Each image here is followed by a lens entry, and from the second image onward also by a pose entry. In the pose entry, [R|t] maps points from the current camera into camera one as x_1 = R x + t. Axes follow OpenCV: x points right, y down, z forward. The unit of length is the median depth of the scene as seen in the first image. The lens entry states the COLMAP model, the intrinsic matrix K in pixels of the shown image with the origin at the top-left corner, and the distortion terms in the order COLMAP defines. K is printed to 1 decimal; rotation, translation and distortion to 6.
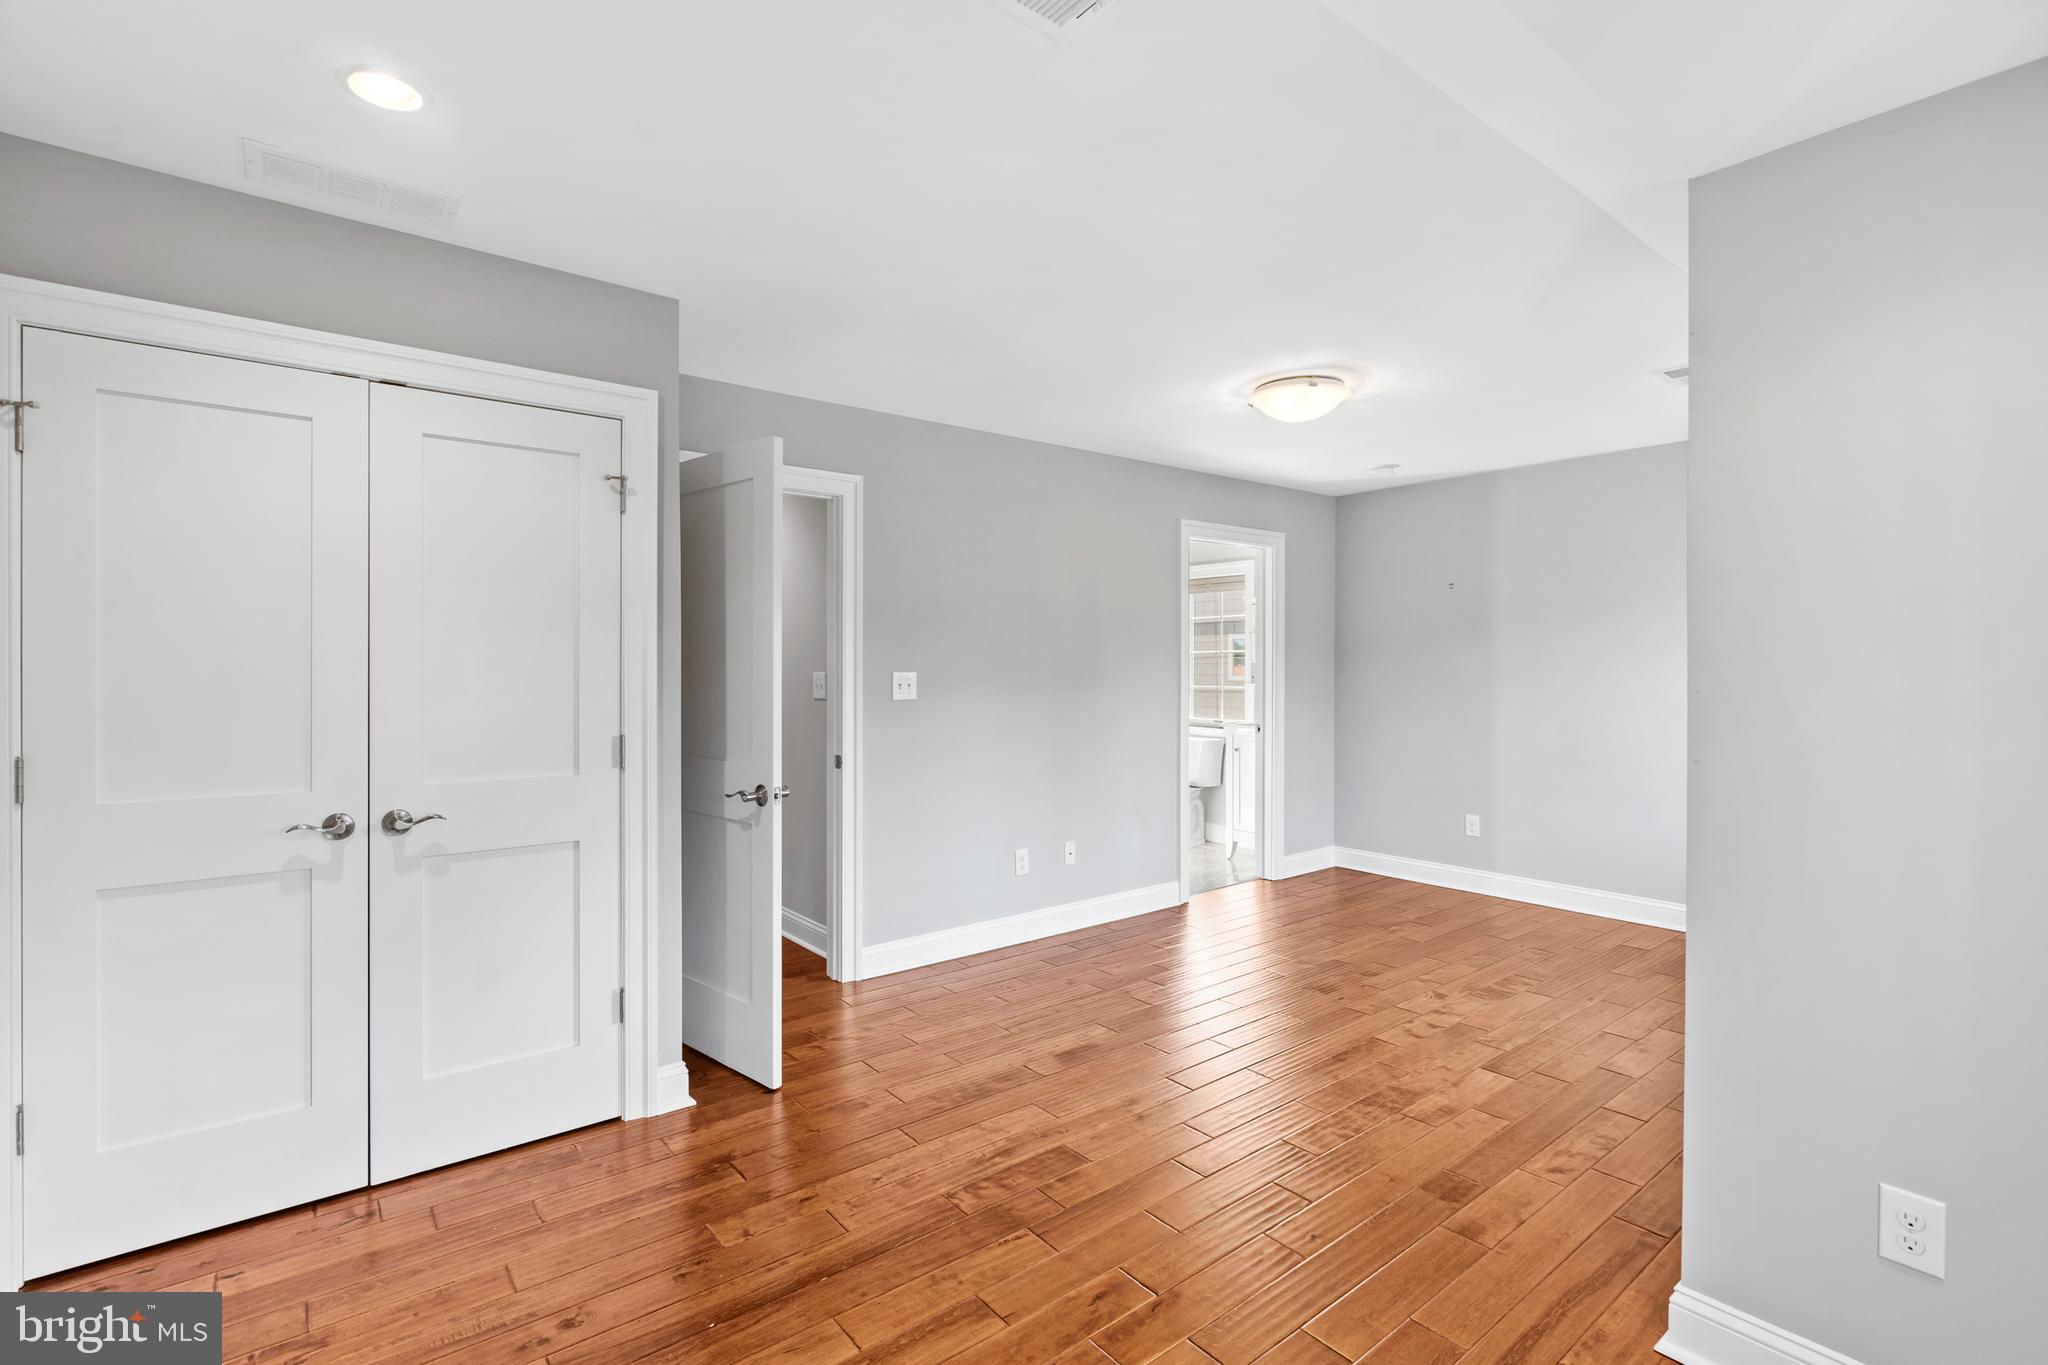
lens RADIAL K [[941.1, 0, 1023.6], [0, 941.1, 676.1], [0, 0, 1]] dist [-0.007693, 0.000882]
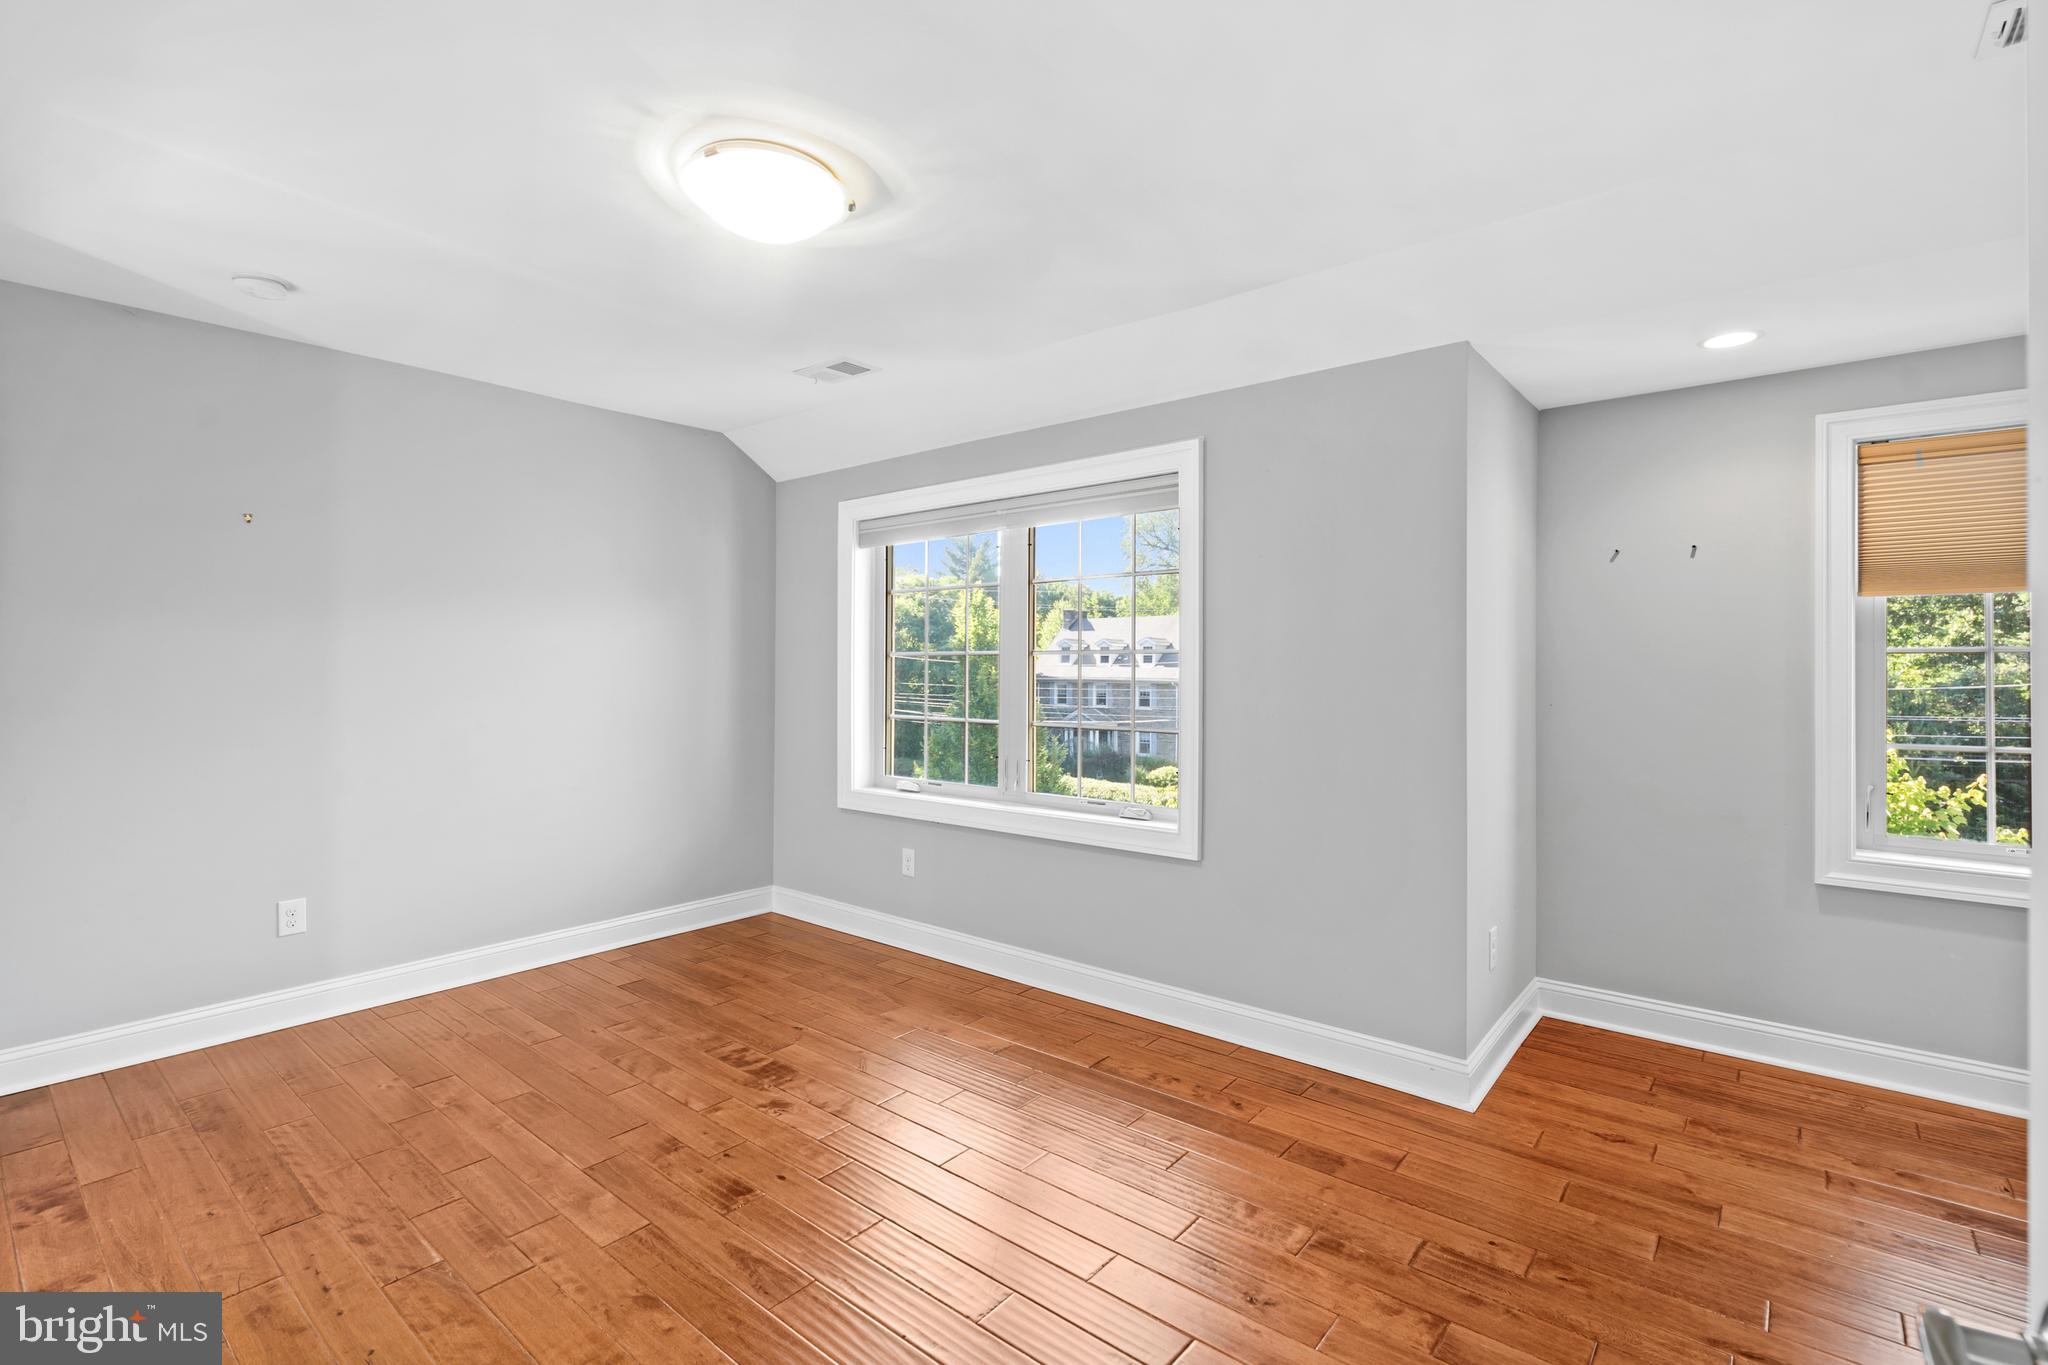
lens RADIAL K [[941.1, 0, 1021.2], [0, 941.1, 671.5], [0, 0, 1]] dist [-0.007693, 0.000882]
pose [[-0.200182, -0.011415, 0.979692, -0.296006], [0.007036, 0.999890, 0.013088, -0.005017], [-0.979733, 0.009514, -0.200080, 0.923716]]
